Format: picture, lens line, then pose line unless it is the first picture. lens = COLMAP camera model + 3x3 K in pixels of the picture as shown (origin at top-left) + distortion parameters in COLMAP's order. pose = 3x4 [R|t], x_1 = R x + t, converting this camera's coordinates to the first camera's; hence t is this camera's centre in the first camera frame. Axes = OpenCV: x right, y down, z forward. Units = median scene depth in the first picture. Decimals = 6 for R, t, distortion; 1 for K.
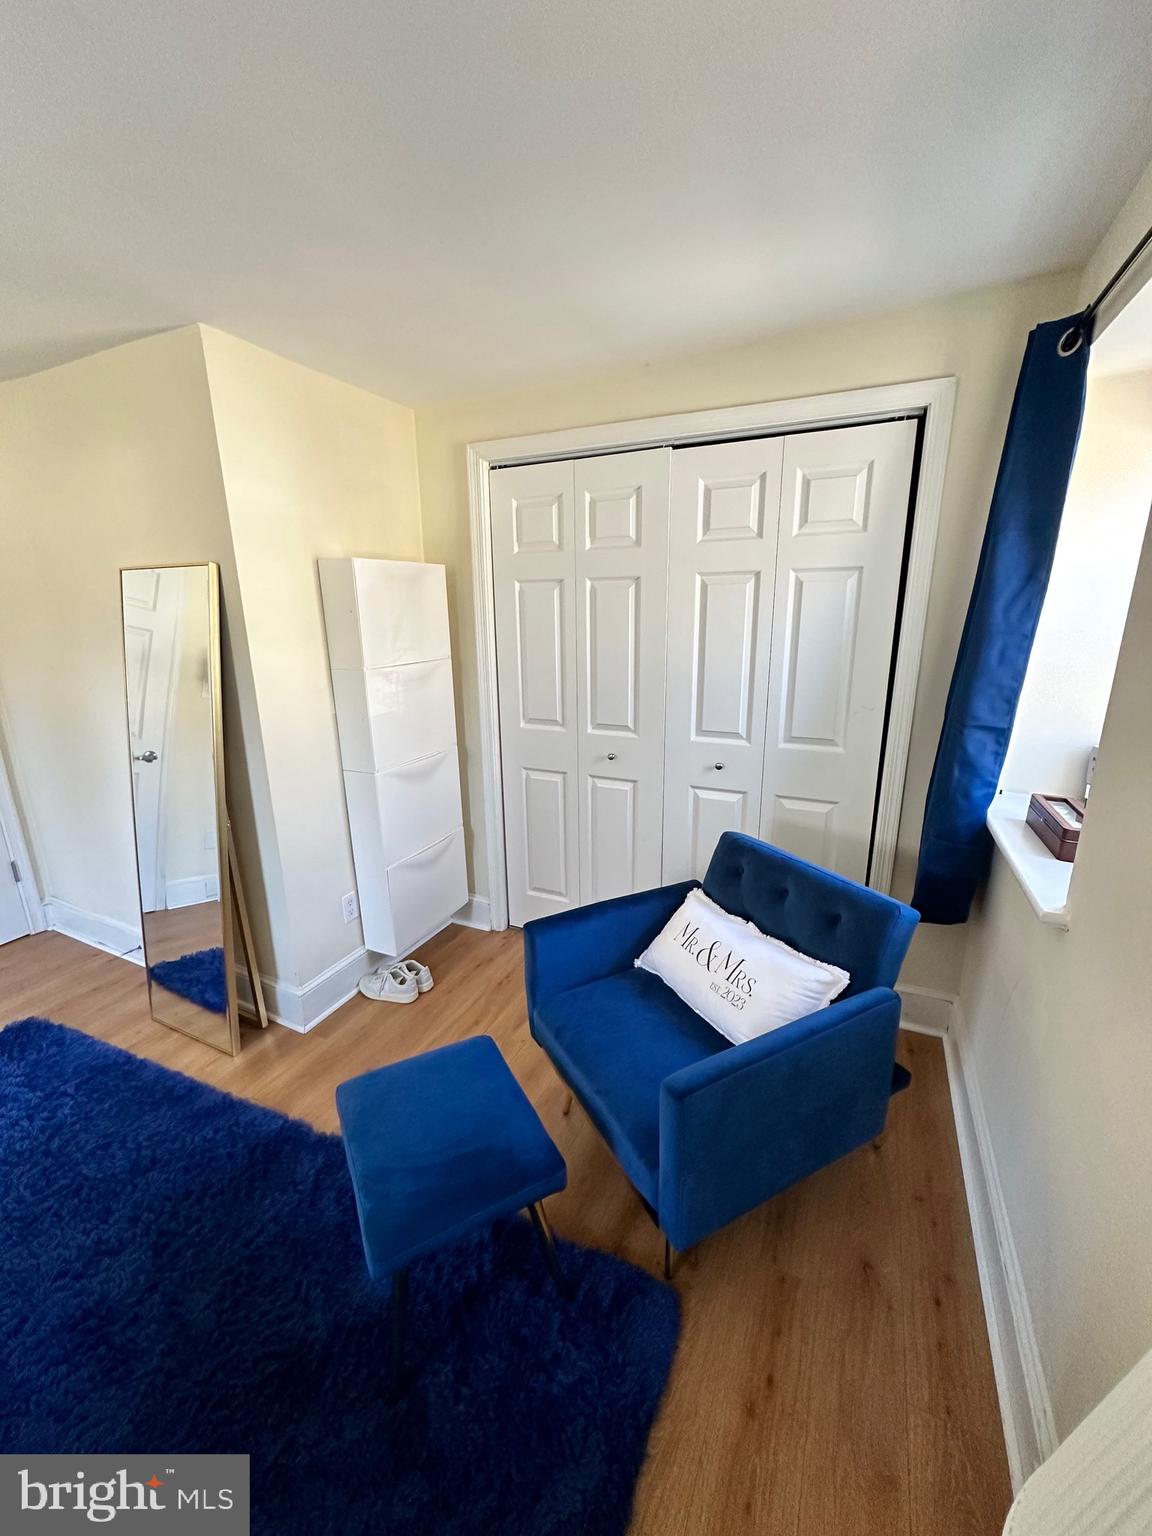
lens RADIAL K [[611.1, 0, 570.8], [0, 611.1, 763.4], [0, 0, 1]] dist [0.002401, 0.001161]
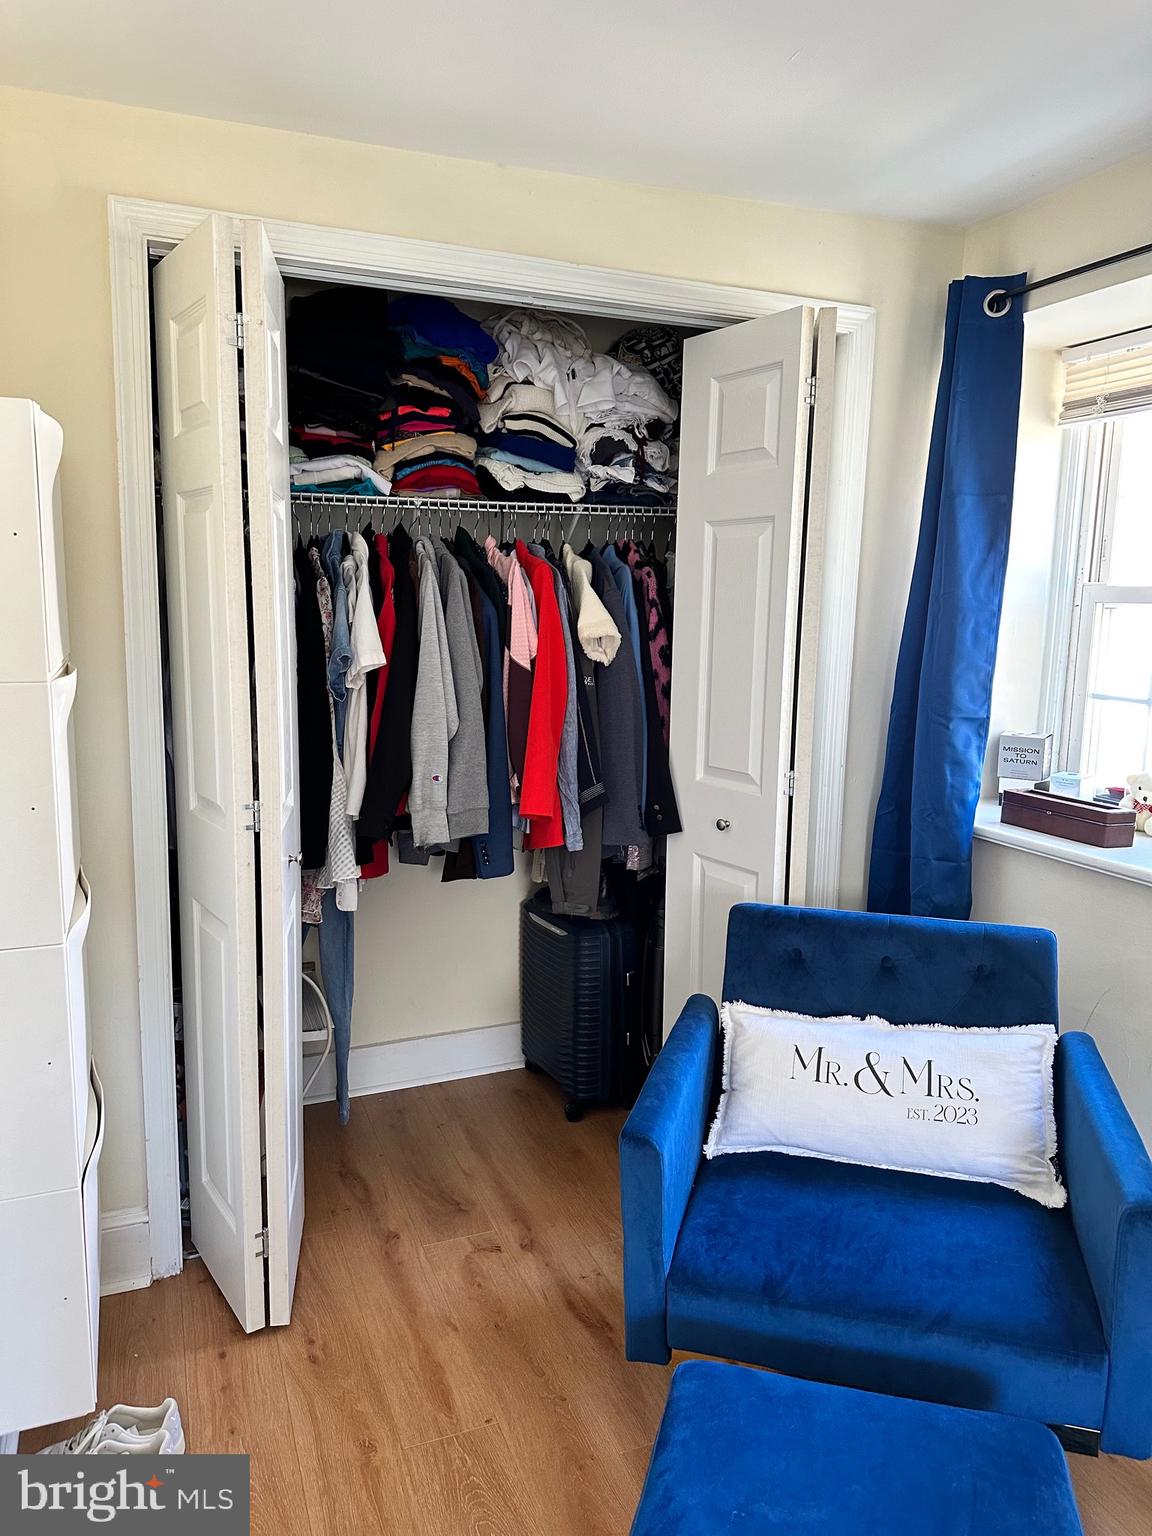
lens RADIAL K [[1066.8, 0, 569.0], [0, 1066.8, 773.2], [0, 0, 1]] dist [0.083802, -0.105247]
pose [[0.685877, -0.088431, 0.722325, -0.813166], [0.155854, 0.987408, -0.027106, -0.030940], [-0.710832, 0.131169, 0.691023, 0.377175]]
